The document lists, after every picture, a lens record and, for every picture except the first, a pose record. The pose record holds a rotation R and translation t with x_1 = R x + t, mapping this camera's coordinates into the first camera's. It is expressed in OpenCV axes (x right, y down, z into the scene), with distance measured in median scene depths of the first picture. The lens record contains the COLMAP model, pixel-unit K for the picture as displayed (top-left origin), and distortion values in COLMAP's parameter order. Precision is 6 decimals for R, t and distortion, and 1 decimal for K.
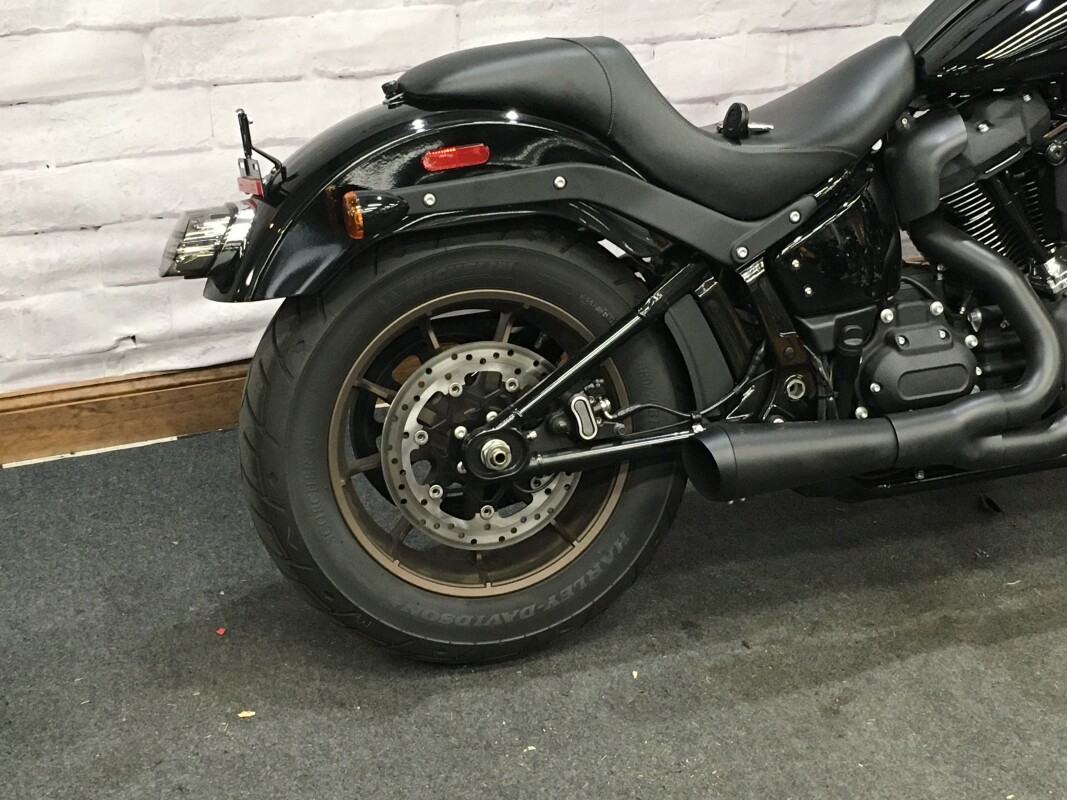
lens RADIAL K [[1816.2, 0, 530.6], [0, 1816.2, 397.4], [0, 0, 1]] dist [0.051662, 0.000000]
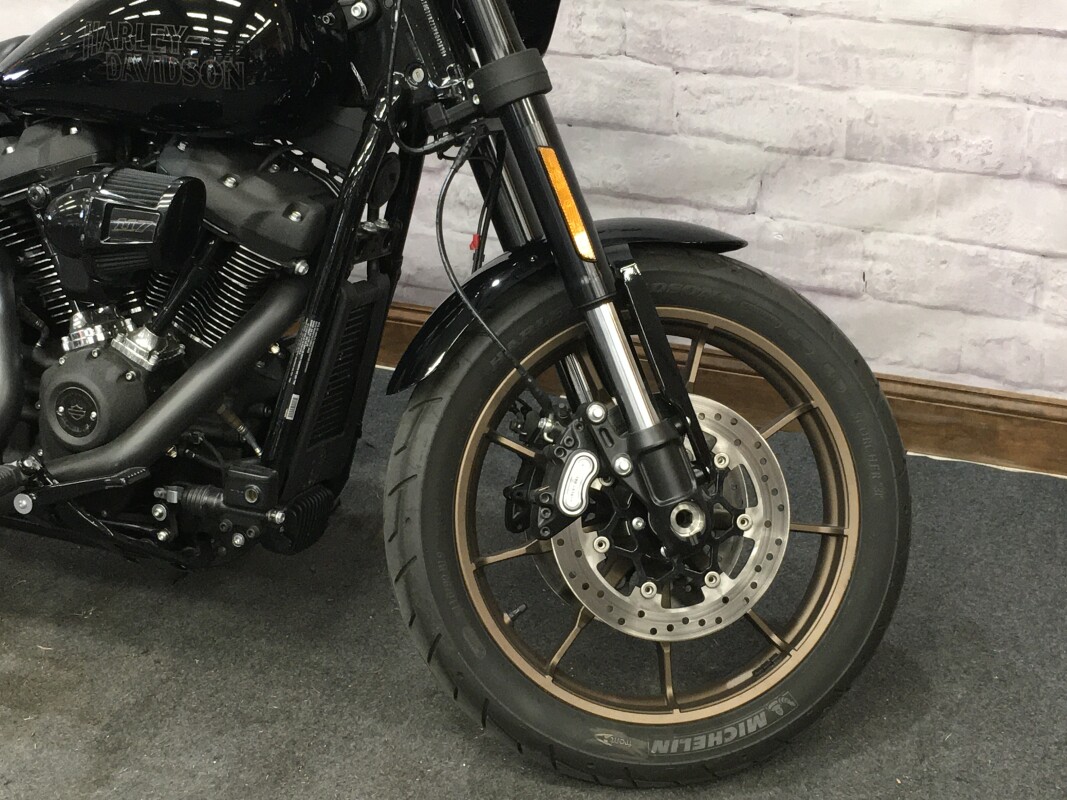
lens RADIAL K [[1816.2, 0, 532.6], [0, 1816.2, 399.4], [0, 0, 1]] dist [0.051662, 0.000000]
pose [[0.772160, 0.305527, -0.557156, 0.990761], [-0.278387, 0.950849, 0.135602, -0.224577], [0.571201, 0.050398, 0.819262, 0.407039]]
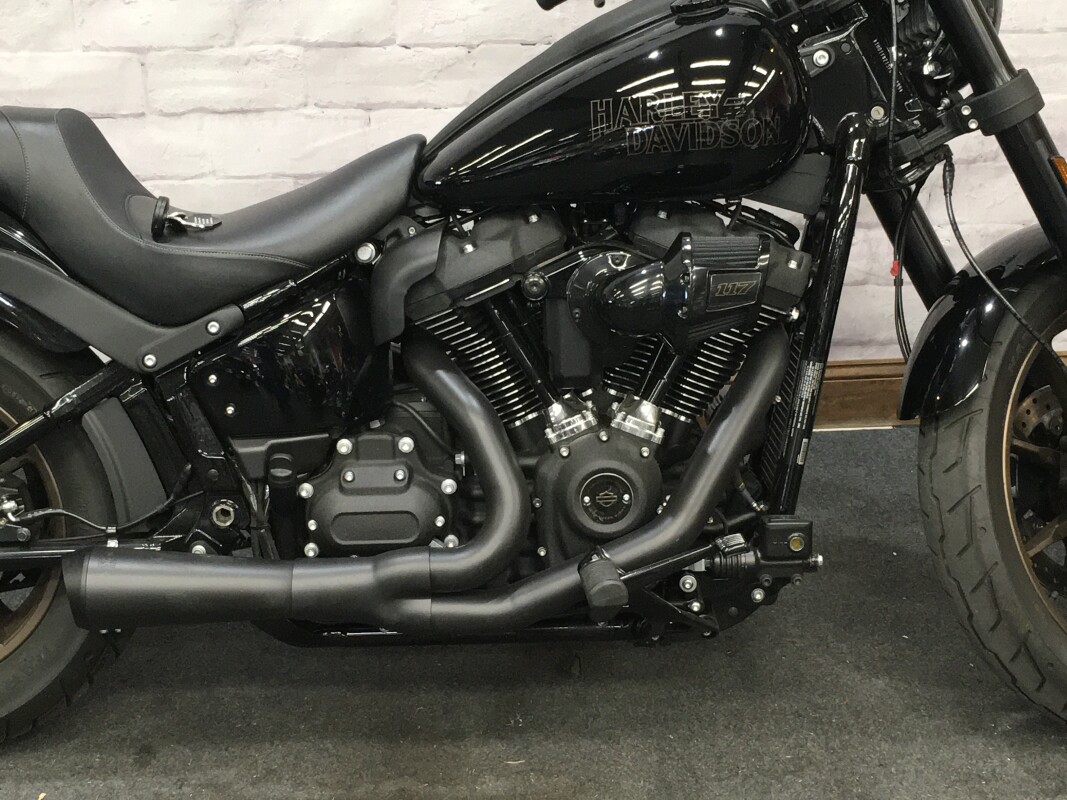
lens RADIAL K [[1816.2, 0, 534.6], [0, 1816.2, 403.0], [0, 0, 1]] dist [0.051662, 0.000000]
pose [[0.958939, 0.120935, -0.256535, 0.509881], [-0.119521, 0.992606, 0.021155, -0.095882], [0.257197, 0.010375, 0.966303, 0.163578]]
